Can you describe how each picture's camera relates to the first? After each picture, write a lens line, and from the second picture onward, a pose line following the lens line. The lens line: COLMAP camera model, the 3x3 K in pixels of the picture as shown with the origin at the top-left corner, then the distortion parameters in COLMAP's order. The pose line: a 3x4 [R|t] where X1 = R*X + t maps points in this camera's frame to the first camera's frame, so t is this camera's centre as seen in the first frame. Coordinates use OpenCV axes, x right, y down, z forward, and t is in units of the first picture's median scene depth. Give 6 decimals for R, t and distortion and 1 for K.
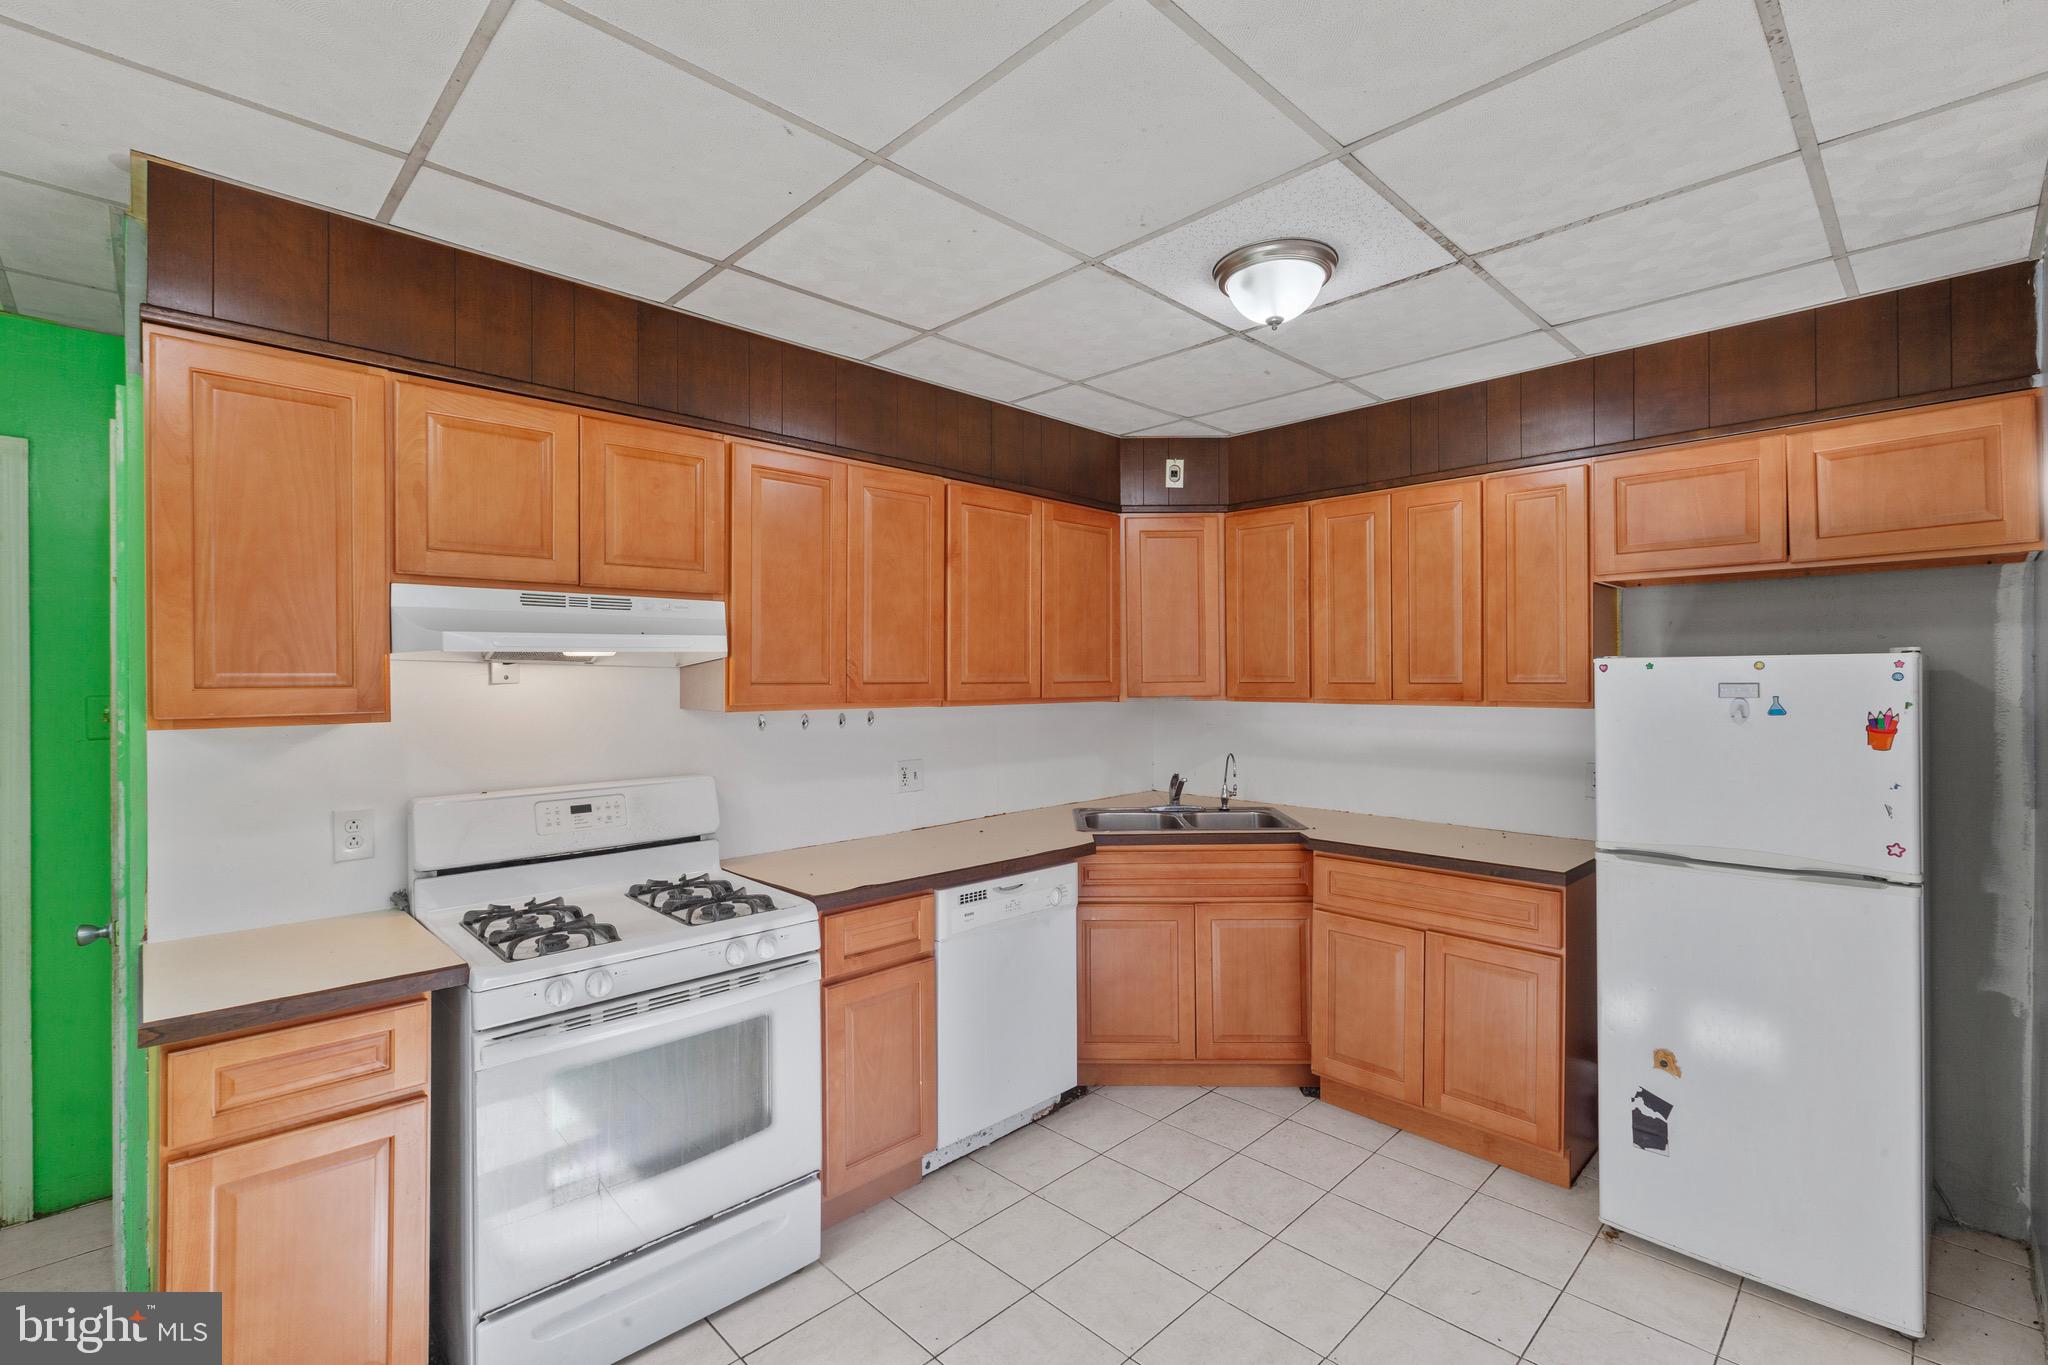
lens RADIAL K [[910.2, 0, 1024.0], [0, 910.2, 682.5], [0, 0, 1]] dist [-0.000391, 0.000069]
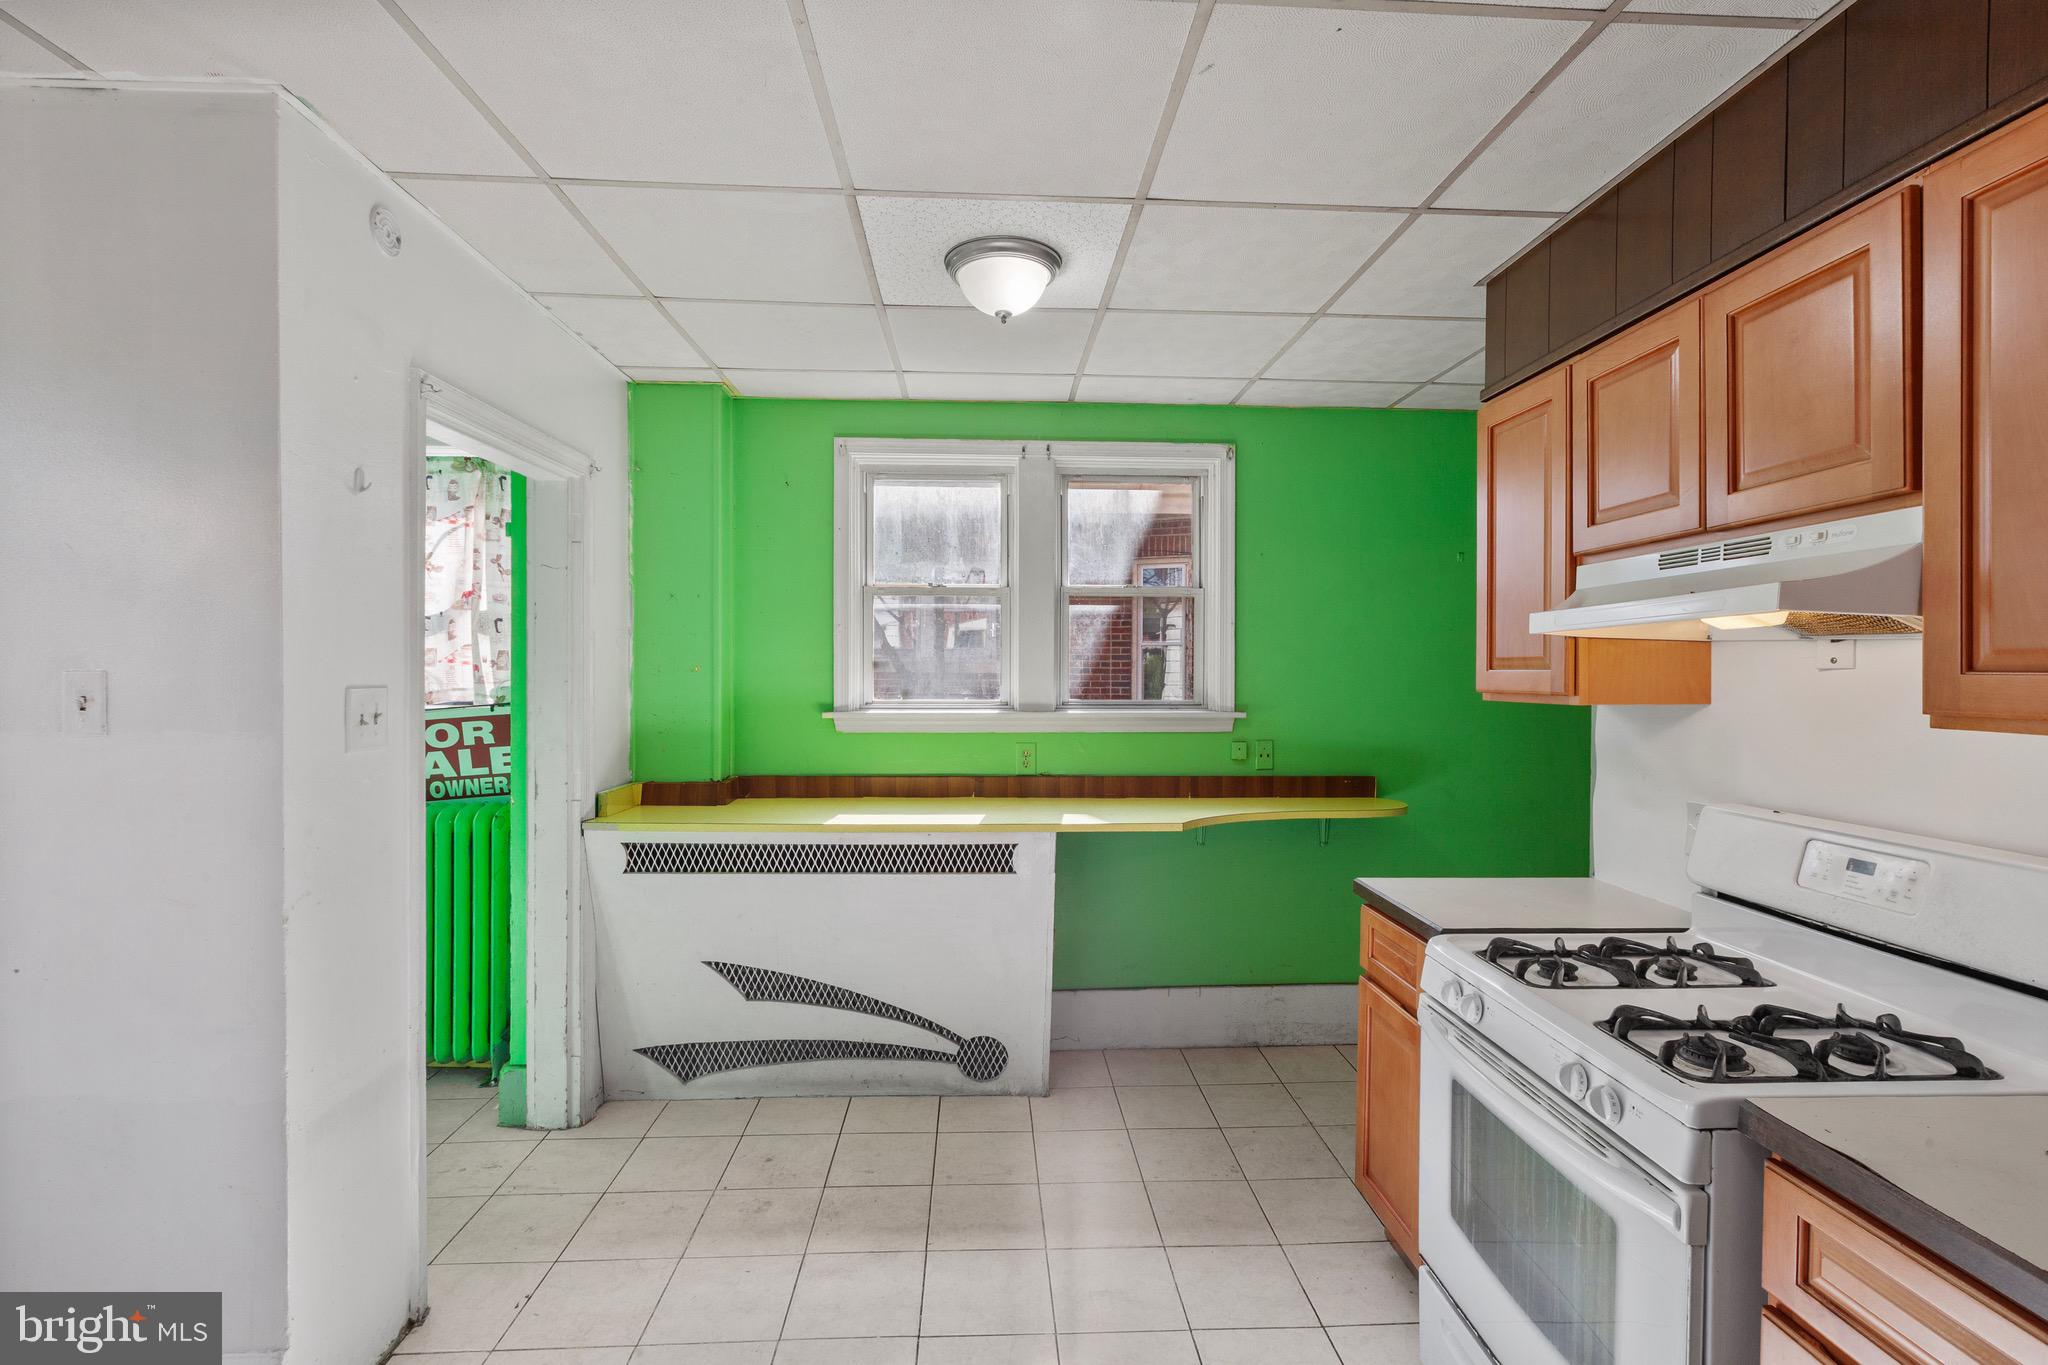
lens RADIAL K [[940.0, 0, 1029.1], [0, 940.0, 672.9], [0, 0, 1]] dist [0.000249, 0.000275]
pose [[-0.663112, 0.003935, -0.748510, 0.367966], [-0.008514, 0.999882, 0.012799, 0.000604], [0.748472, 0.014860, -0.663000, 0.949905]]
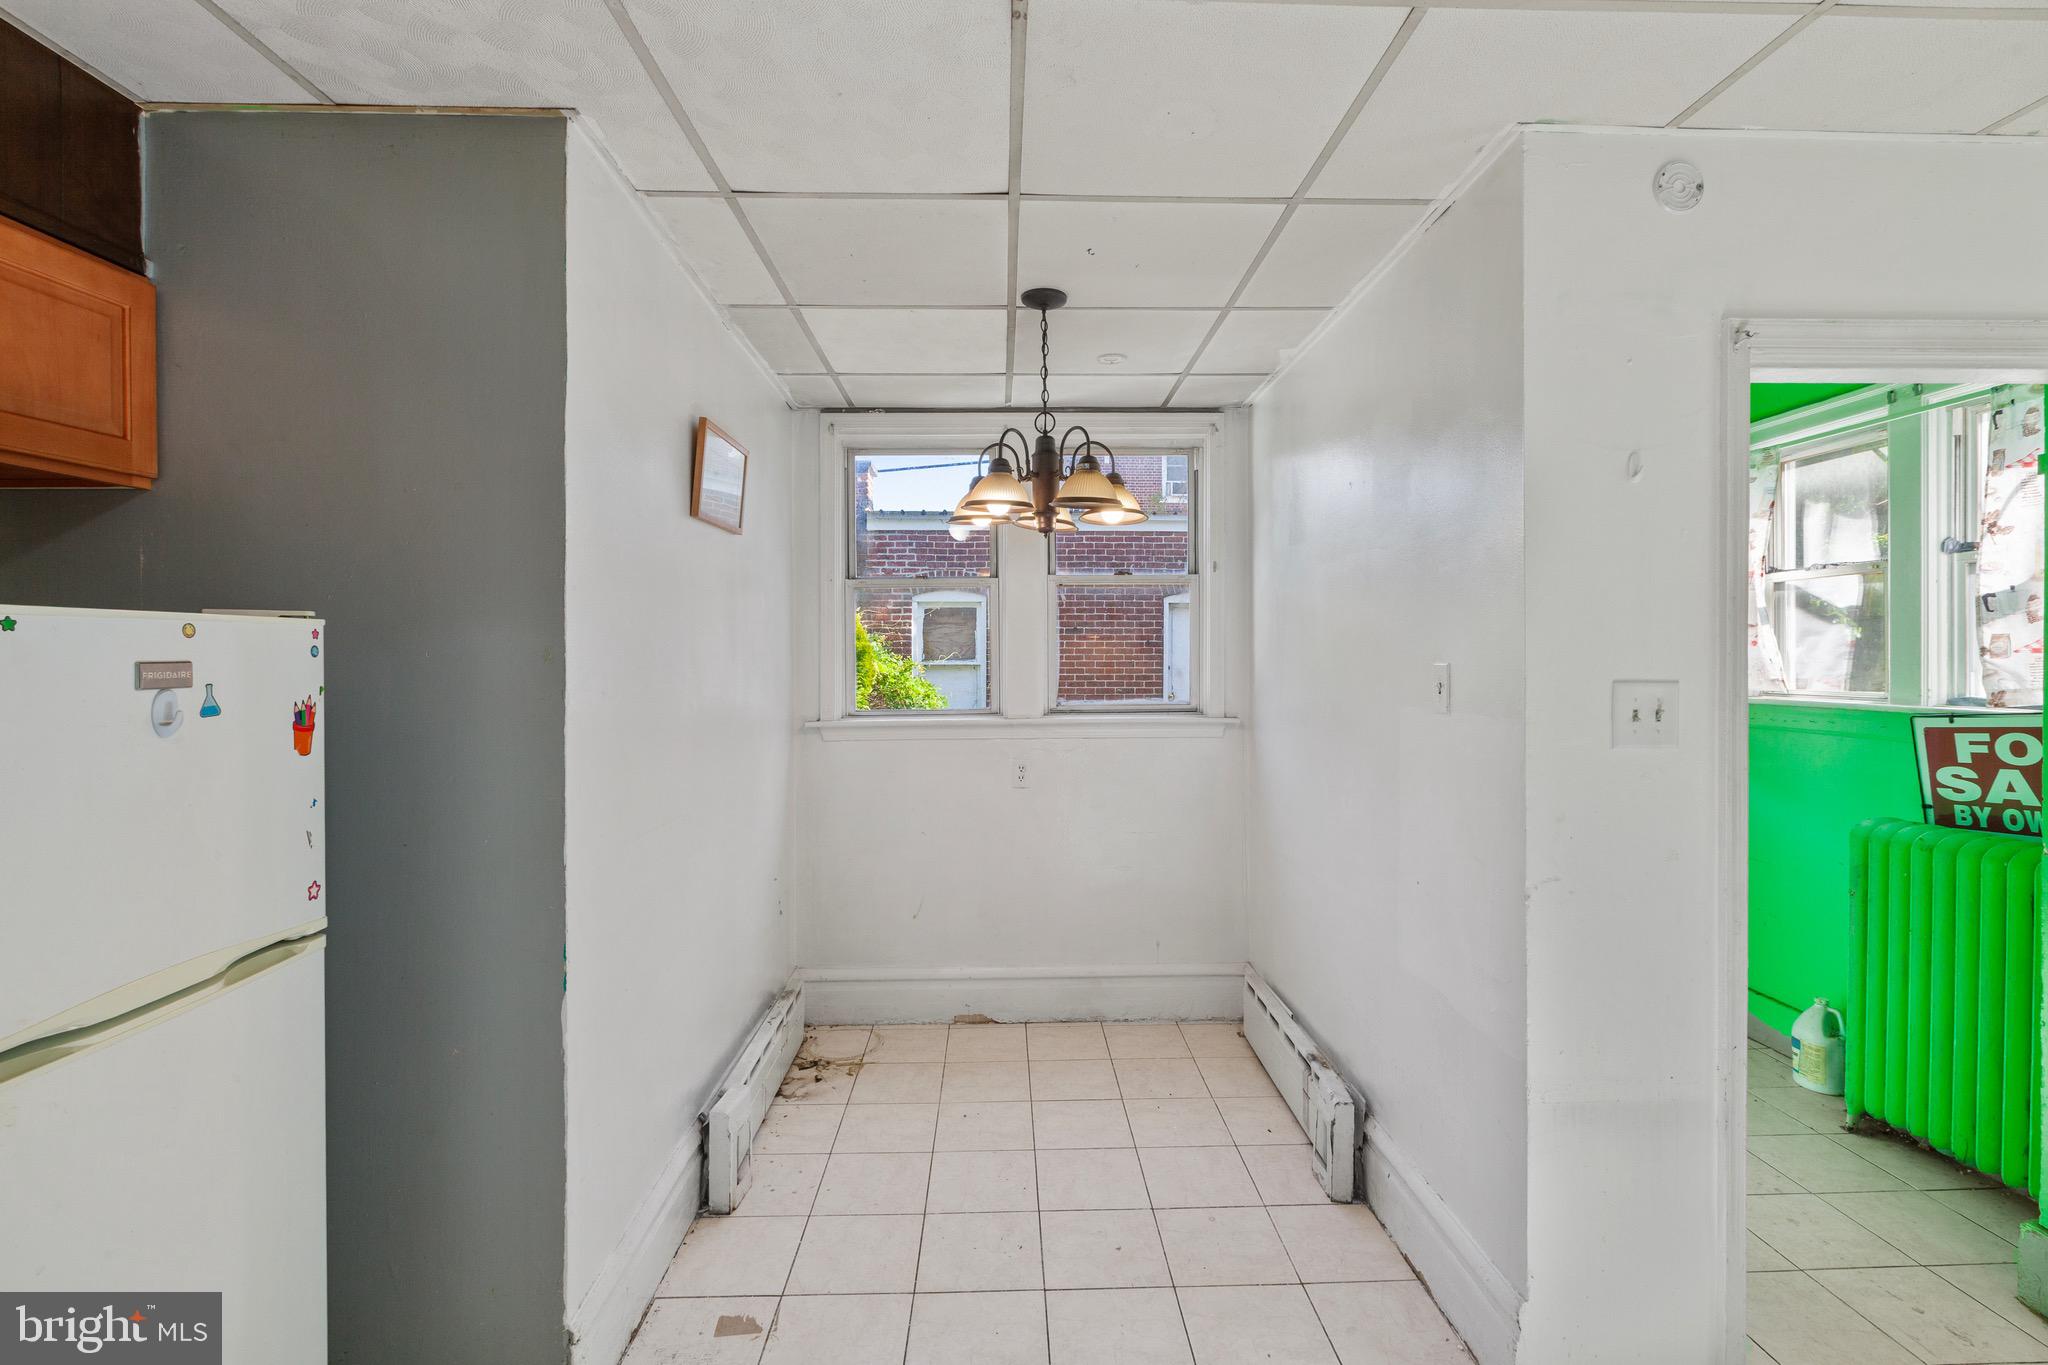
lens RADIAL K [[917.1, 0, 1031.4], [0, 917.1, 655.7], [0, 0, 1]] dist [0.000303, 0.000365]
pose [[-0.737762, 0.004754, 0.675044, 0.033674], [0.009407, 0.999951, 0.003238, 0.000181], [-0.674995, 0.008739, -0.737770, 0.883019]]
